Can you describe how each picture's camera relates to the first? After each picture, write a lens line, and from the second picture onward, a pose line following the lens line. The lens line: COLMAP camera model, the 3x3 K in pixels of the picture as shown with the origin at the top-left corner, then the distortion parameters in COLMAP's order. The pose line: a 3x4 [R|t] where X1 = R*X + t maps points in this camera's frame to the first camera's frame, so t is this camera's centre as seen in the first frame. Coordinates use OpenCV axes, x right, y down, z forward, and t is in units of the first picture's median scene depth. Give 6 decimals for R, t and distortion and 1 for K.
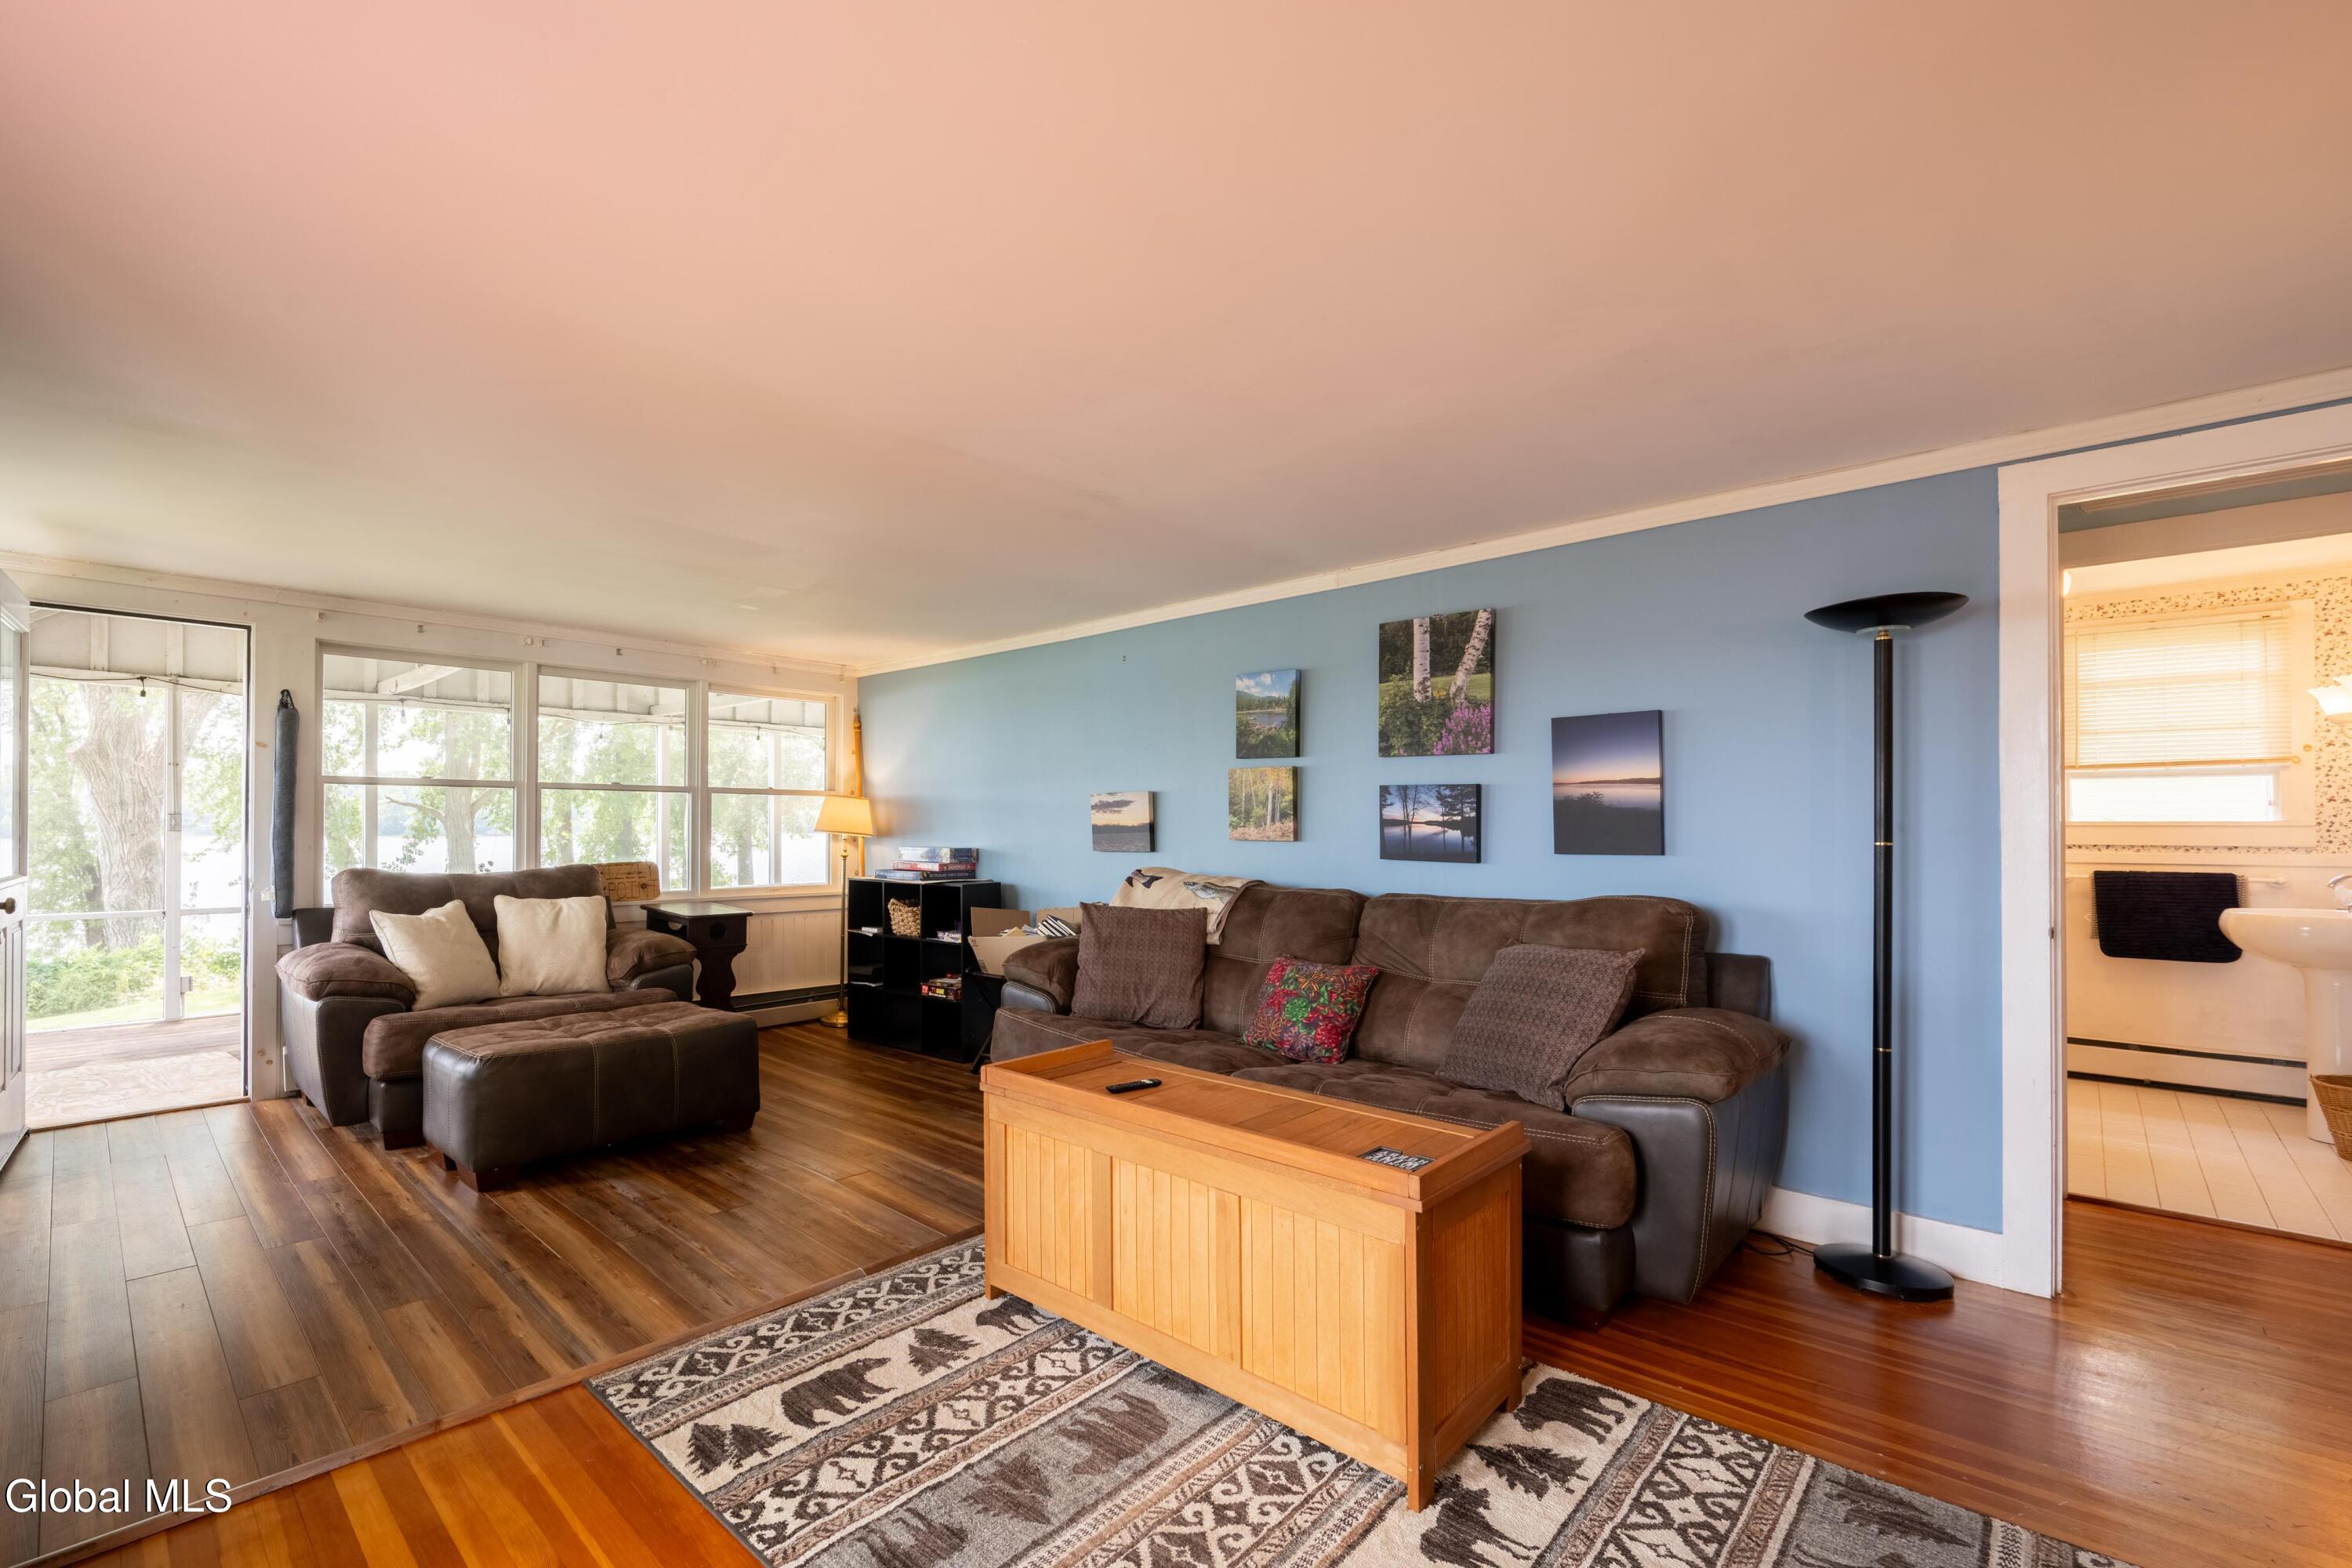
lens RADIAL K [[980.6, 0, 993.6], [0, 980.6, 817.4], [0, 0, 1]] dist [0.001105, 0.000020]
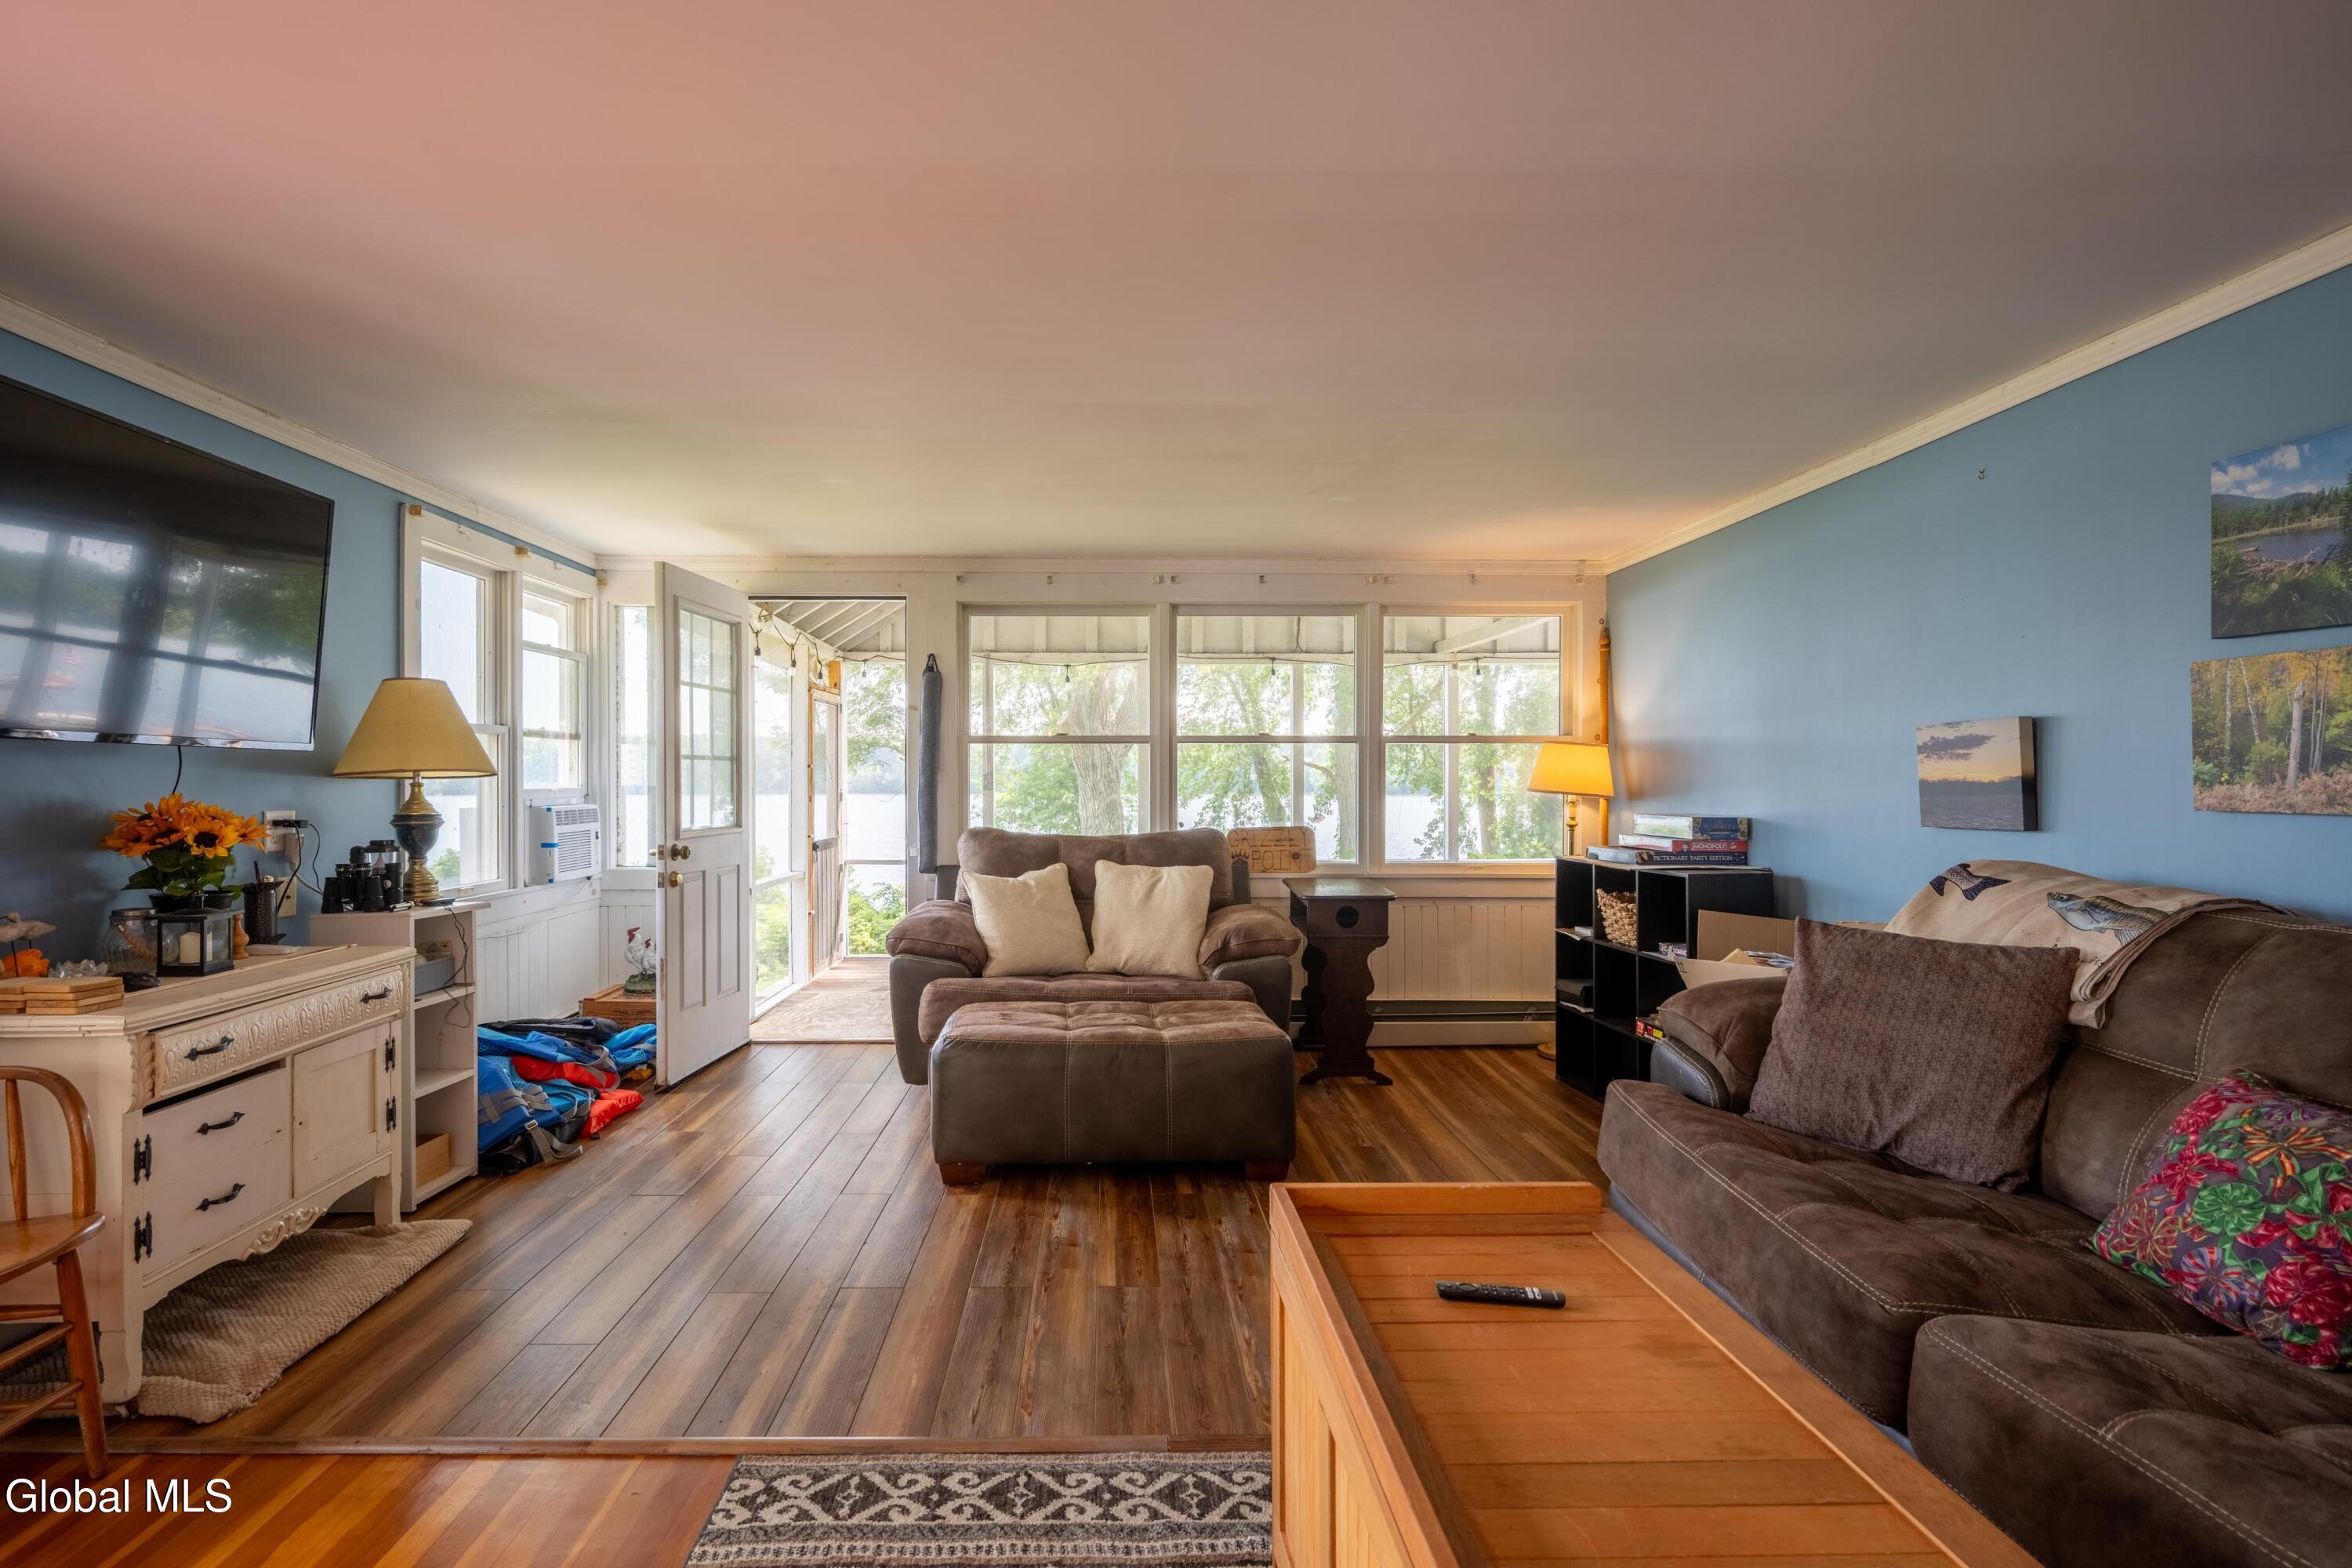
lens RADIAL K [[1110.7, 0, 1135.8], [0, 1110.7, 791.8], [0, 0, 1]] dist [-0.001054, -0.000059]
pose [[0.747449, 0.002095, -0.664316, 0.222109], [0.008488, 0.999883, 0.012703, 0.002554], [0.664265, -0.015133, 0.747344, 0.260524]]
